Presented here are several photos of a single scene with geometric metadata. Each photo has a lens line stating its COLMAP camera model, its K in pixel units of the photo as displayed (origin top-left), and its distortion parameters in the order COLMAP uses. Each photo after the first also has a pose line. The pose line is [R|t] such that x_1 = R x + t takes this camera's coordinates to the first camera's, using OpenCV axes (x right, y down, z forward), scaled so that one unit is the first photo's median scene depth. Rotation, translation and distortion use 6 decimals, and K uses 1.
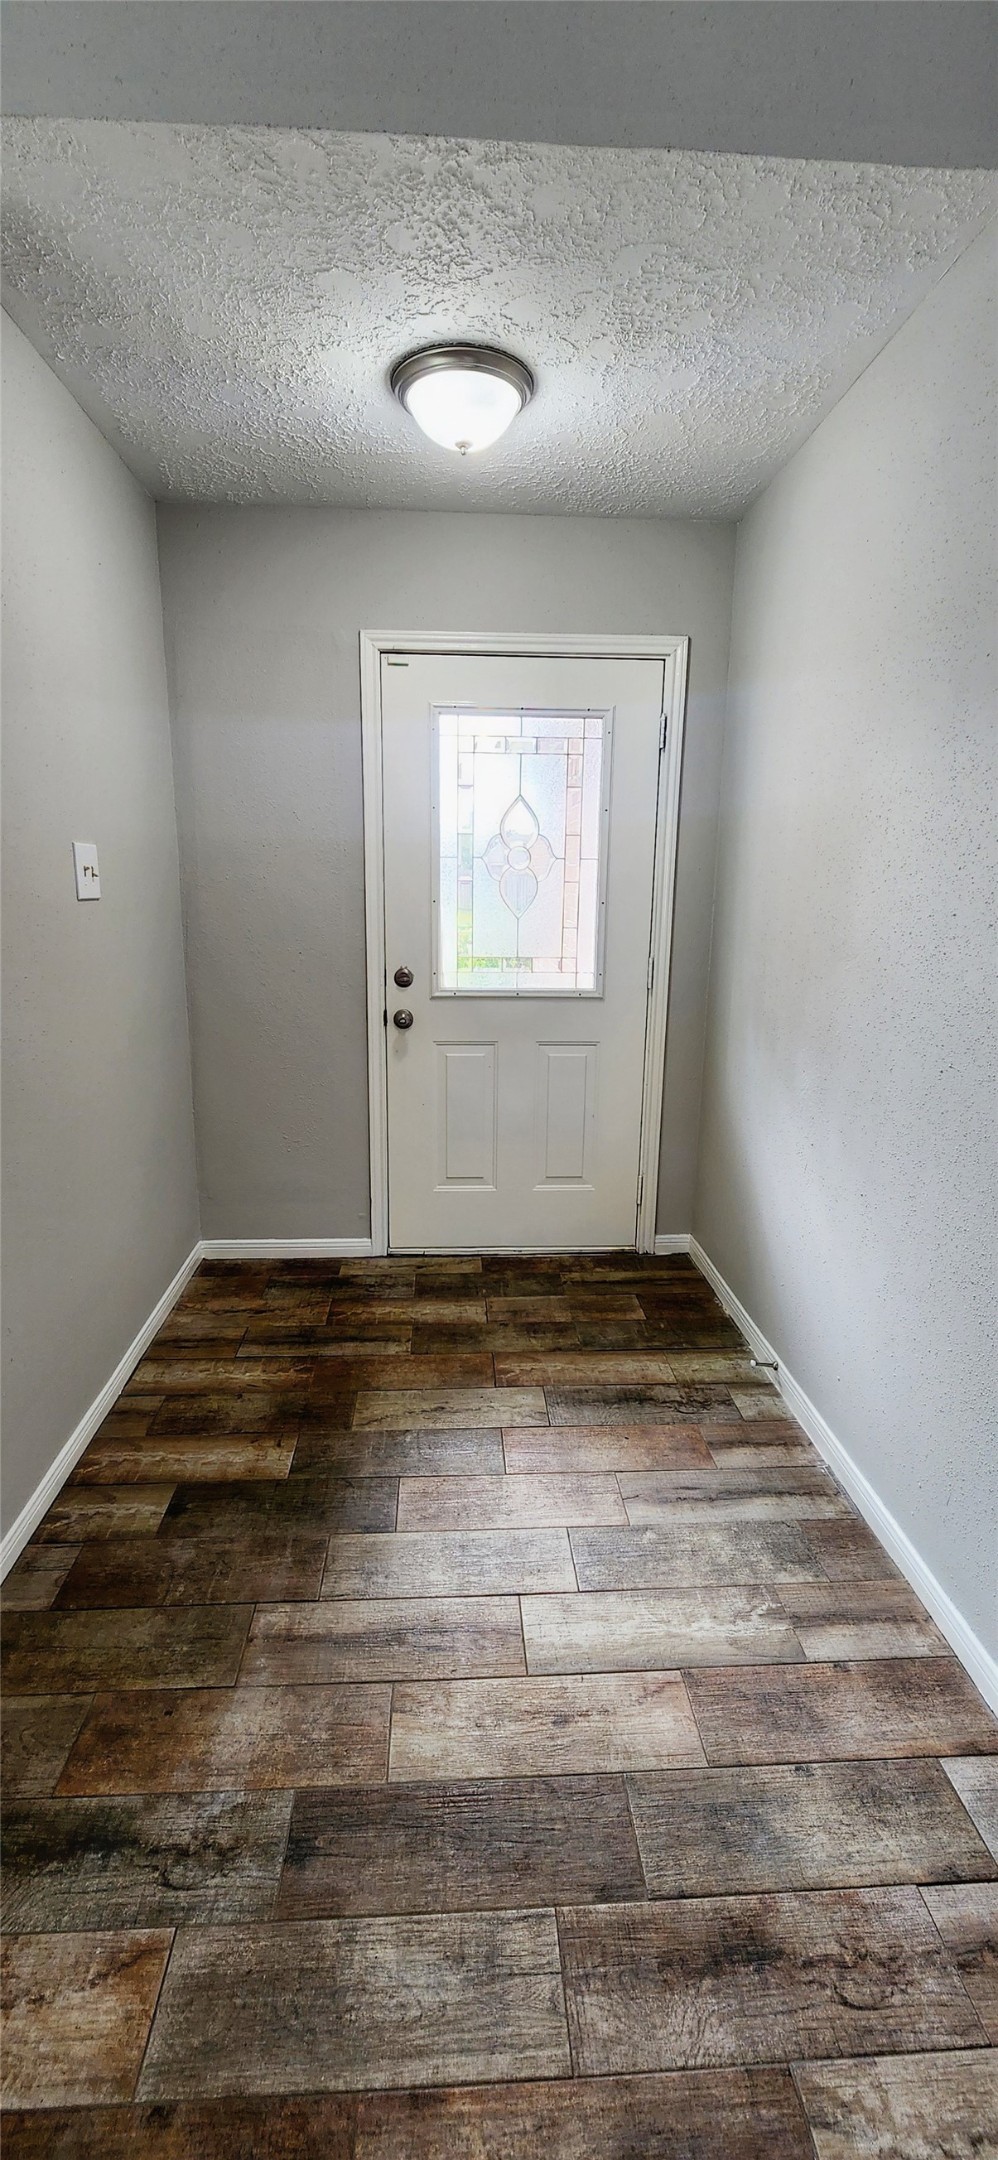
lens RADIAL K [[875.6, 0, 491.5], [0, 875.6, 1072.1], [0, 0, 1]] dist [-0.000107, -0.001735]
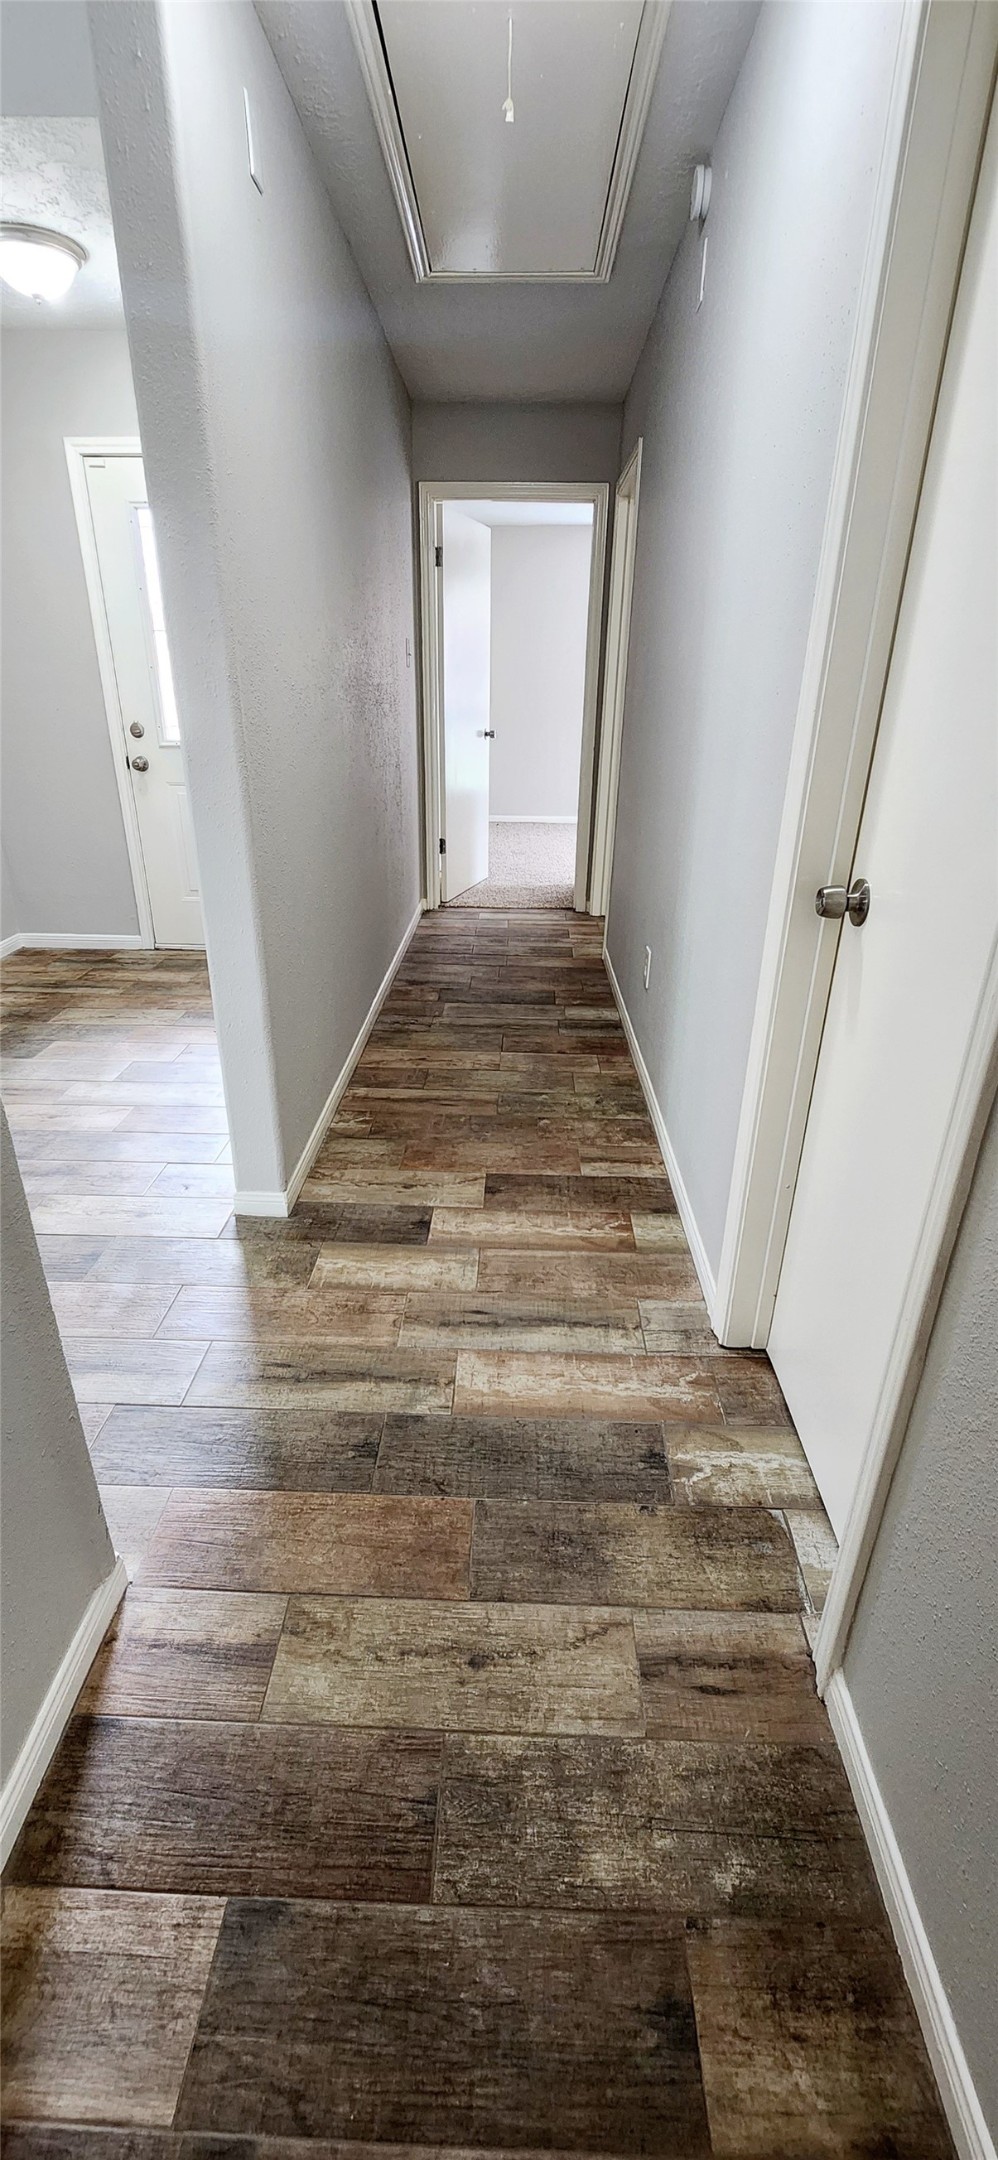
lens RADIAL K [[875.6, 0, 486.3], [0, 875.6, 1076.5], [0, 0, 1]] dist [-0.000107, -0.001735]
pose [[0.995921, 0.033230, -0.083892, 0.608588], [-0.015526, 0.978962, 0.203451, 0.139419], [0.088887, -0.201318, 0.975484, -0.380950]]
